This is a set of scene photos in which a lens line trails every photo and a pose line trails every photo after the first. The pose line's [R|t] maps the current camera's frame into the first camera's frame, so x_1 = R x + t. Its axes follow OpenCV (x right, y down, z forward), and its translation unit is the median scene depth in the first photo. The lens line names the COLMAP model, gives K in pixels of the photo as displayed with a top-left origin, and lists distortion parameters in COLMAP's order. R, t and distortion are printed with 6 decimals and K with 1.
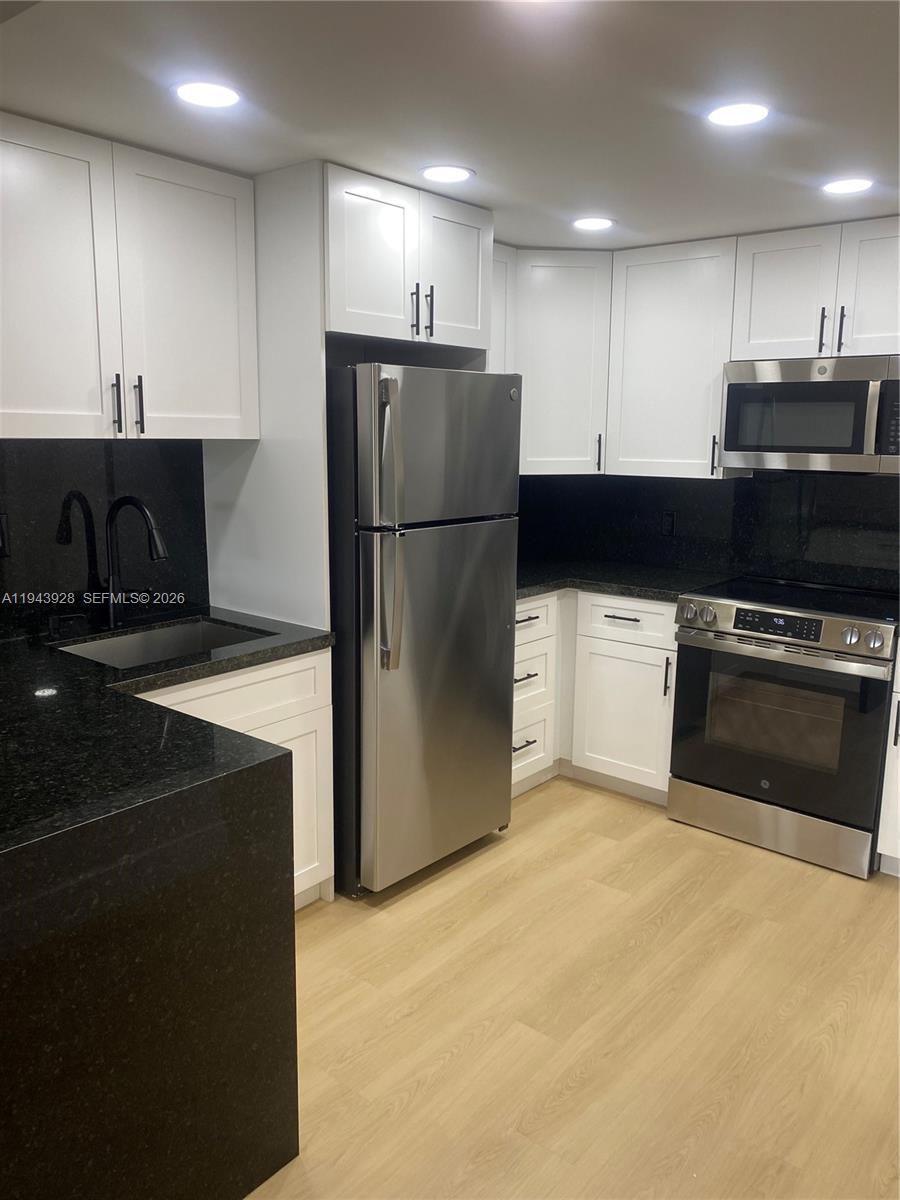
lens RADIAL K [[905.7, 0, 447.9], [0, 905.7, 592.3], [0, 0, 1]] dist [0.012039, -0.007850]
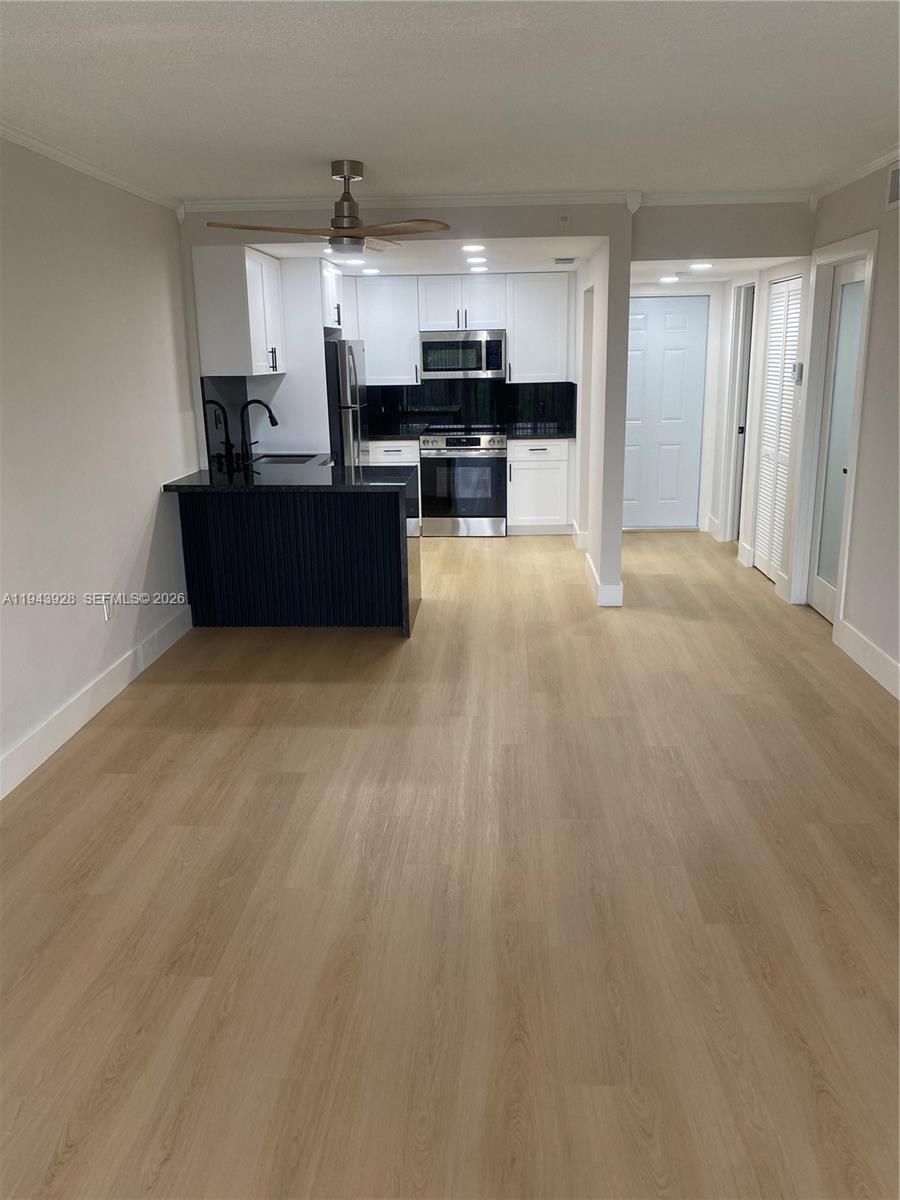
lens RADIAL K [[905.7, 0, 449.6], [0, 905.7, 602.4], [0, 0, 1]] dist [0.012039, -0.007850]
pose [[0.816061, -0.177370, 0.550077, -1.051479], [0.128781, 0.983621, 0.126113, 0.142838], [-0.563436, -0.032076, 0.825537, -0.985196]]
